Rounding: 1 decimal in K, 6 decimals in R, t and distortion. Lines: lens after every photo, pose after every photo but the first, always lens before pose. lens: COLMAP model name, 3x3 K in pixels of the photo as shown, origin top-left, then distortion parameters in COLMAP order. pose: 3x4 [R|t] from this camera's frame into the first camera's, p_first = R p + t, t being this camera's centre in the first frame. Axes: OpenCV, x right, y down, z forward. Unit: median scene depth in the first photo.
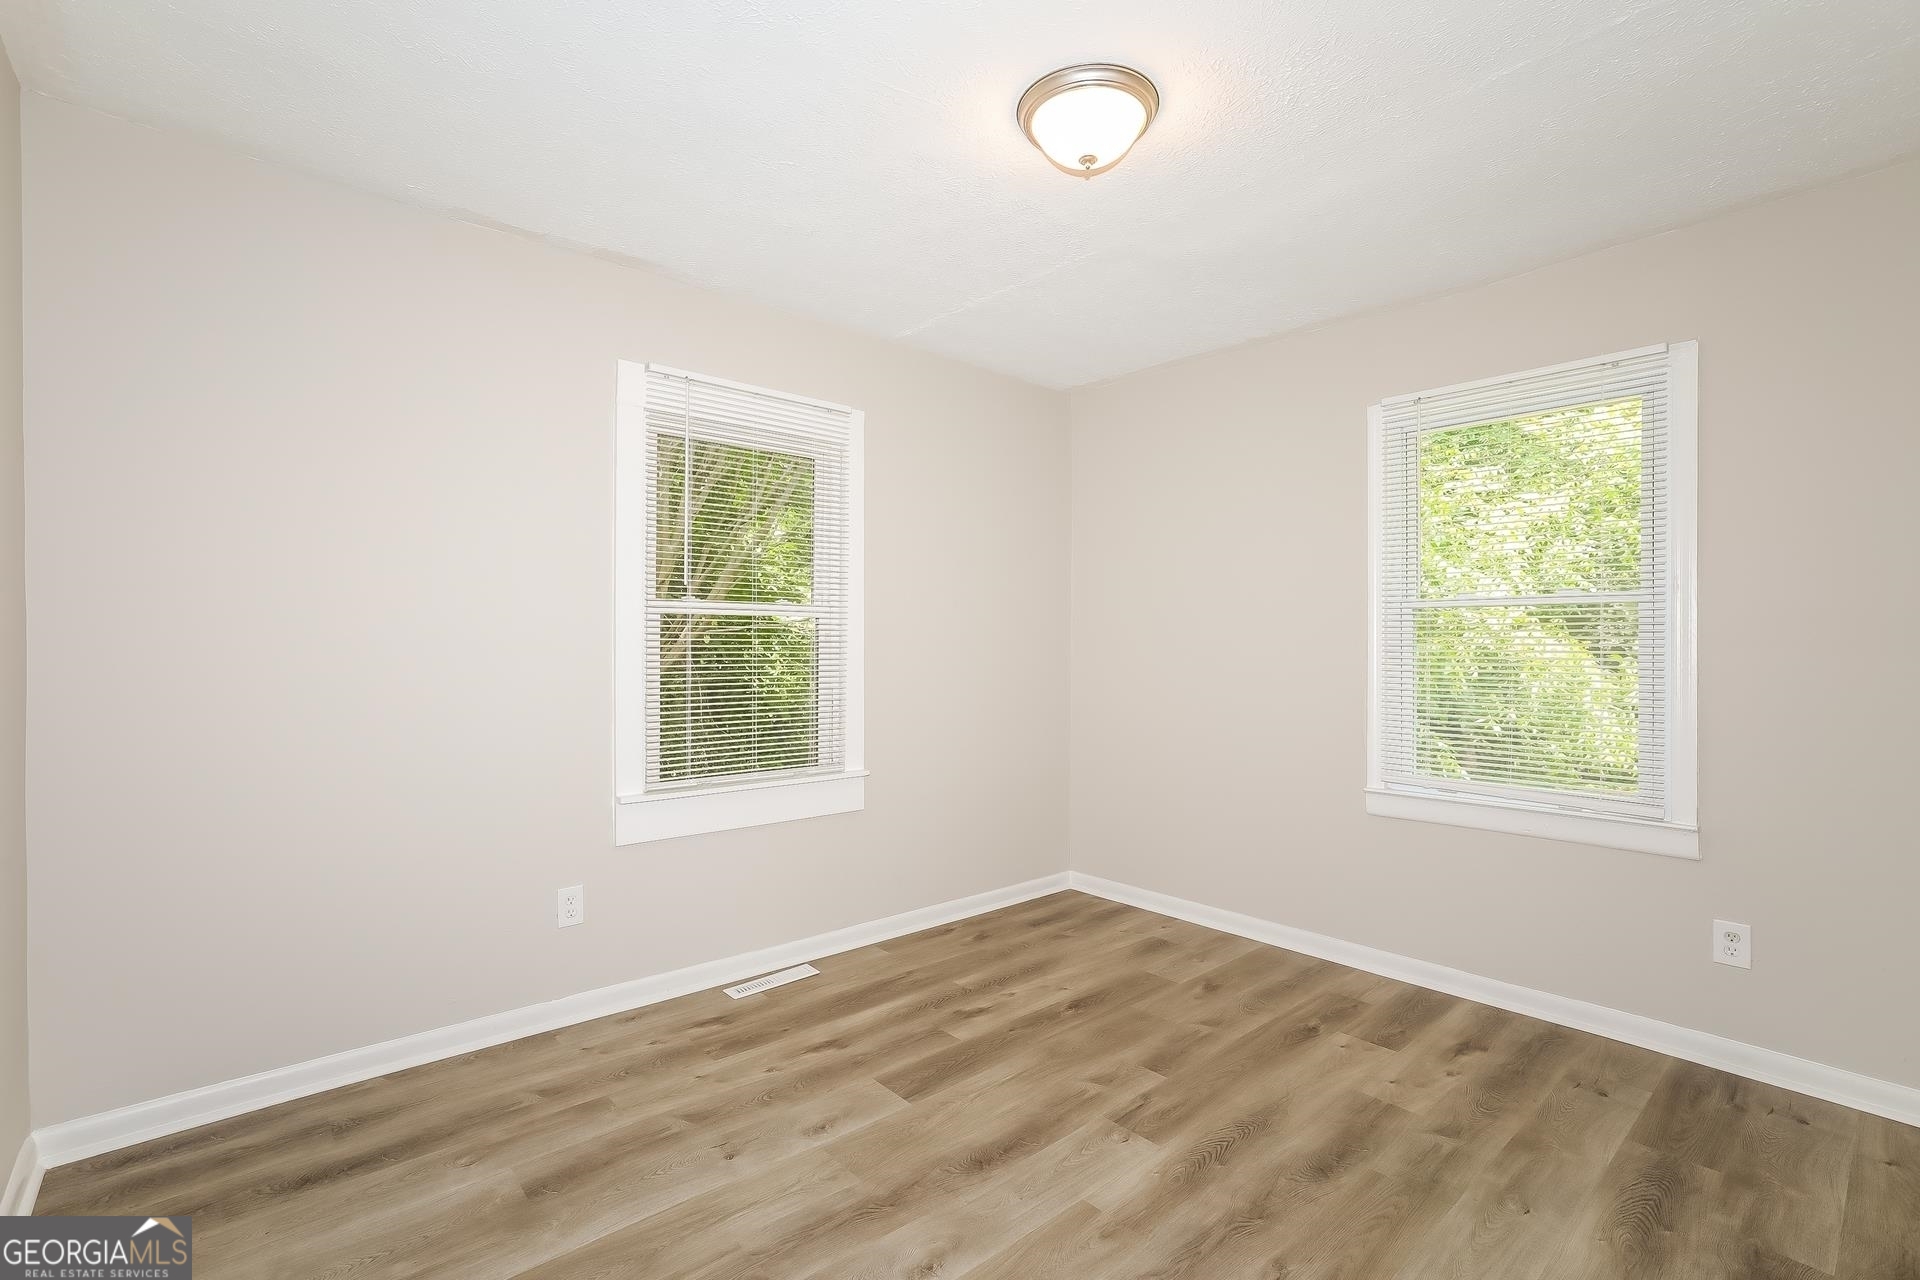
lens RADIAL K [[868.1, 0, 959.1], [0, 868.1, 643.9], [0, 0, 1]] dist [0.002005, 0.000240]
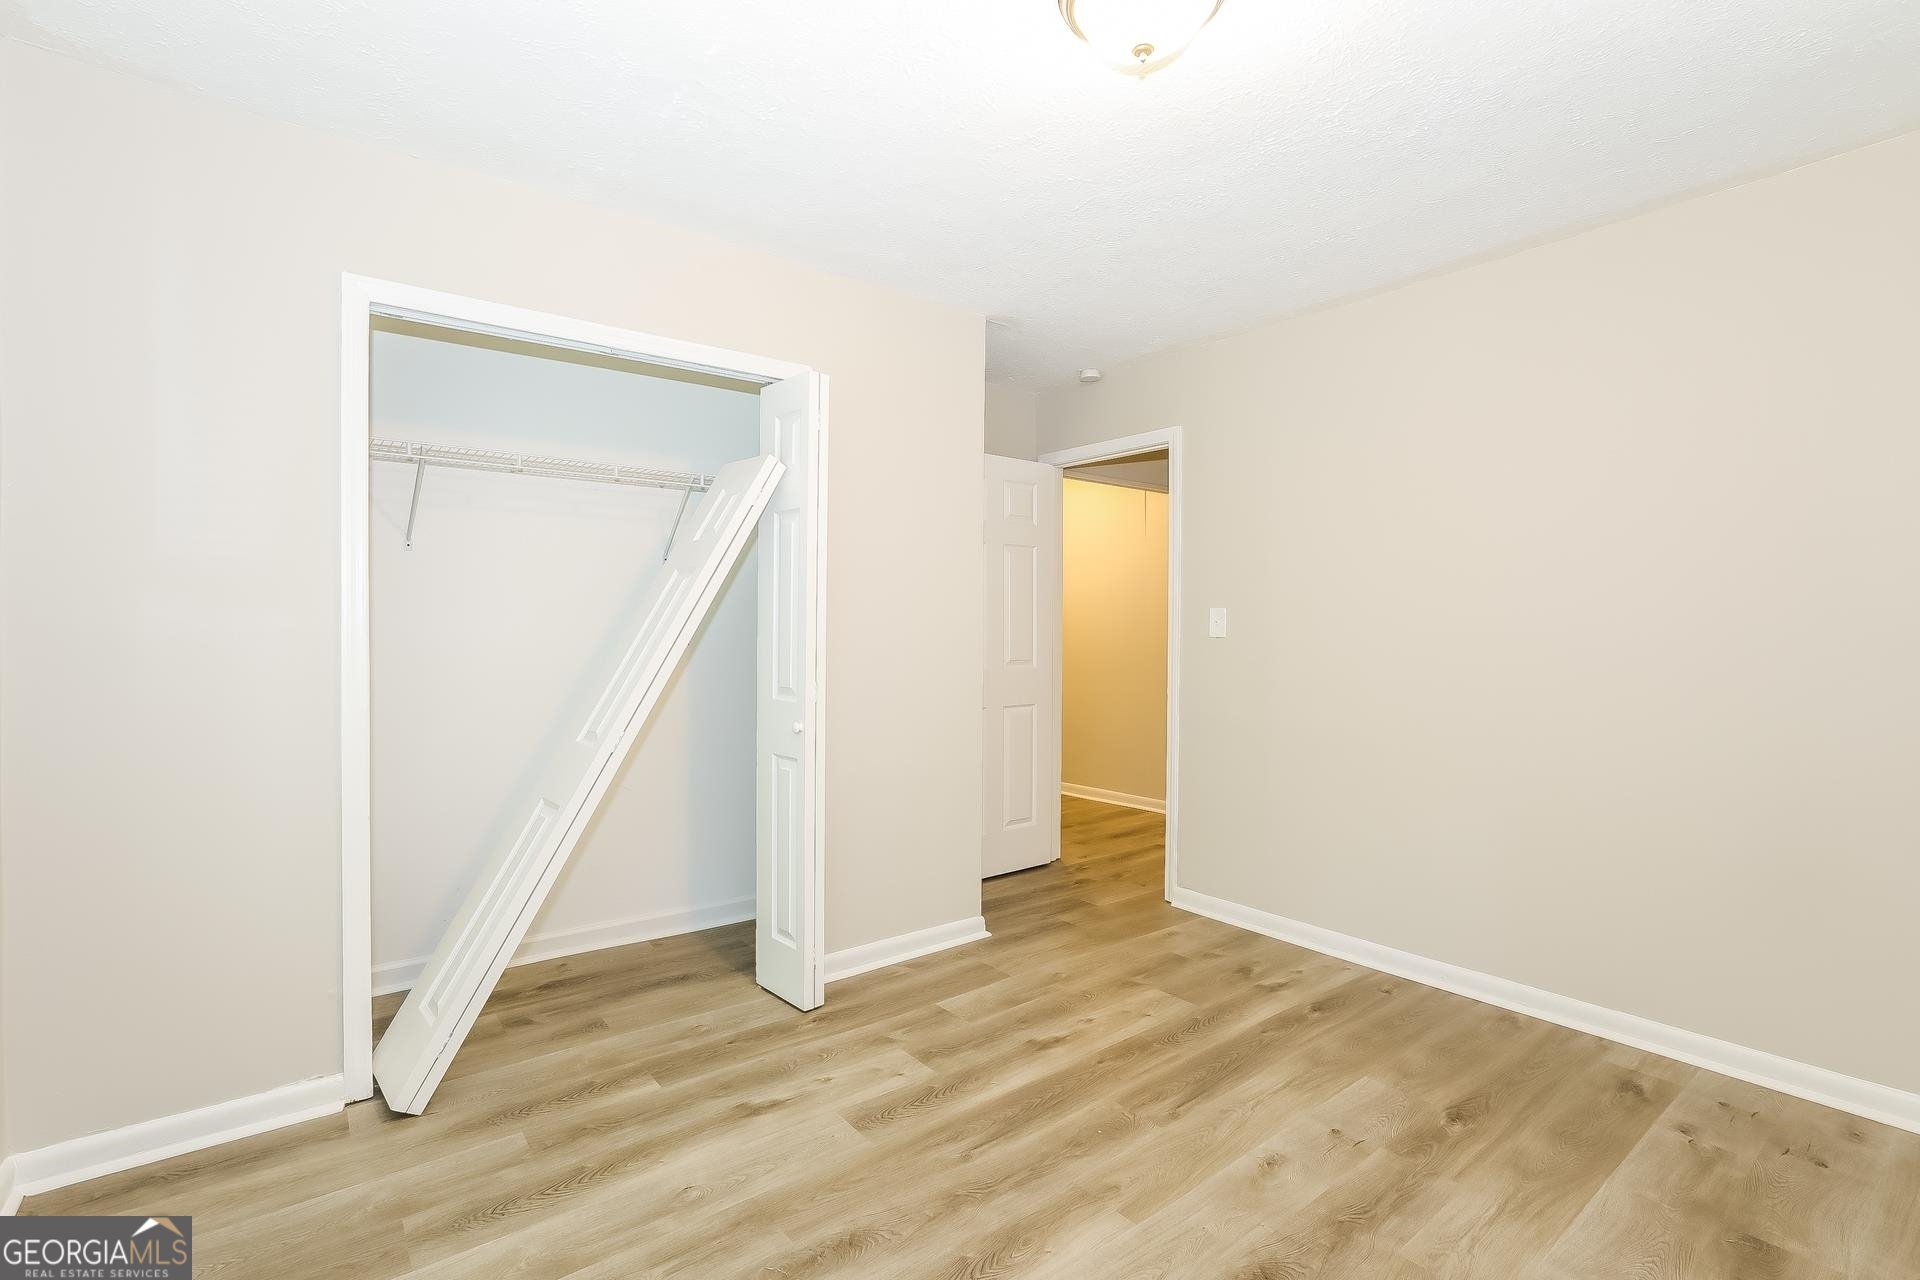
lens RADIAL K [[868.1, 0, 960.9], [0, 868.1, 639.4], [0, 0, 1]] dist [0.002005, 0.000240]
pose [[-0.998302, -0.009817, 0.057425, 0.288028], [-0.009812, 0.999952, 0.000369, 0.017800], [-0.057426, -0.000196, -0.998350, 1.977419]]
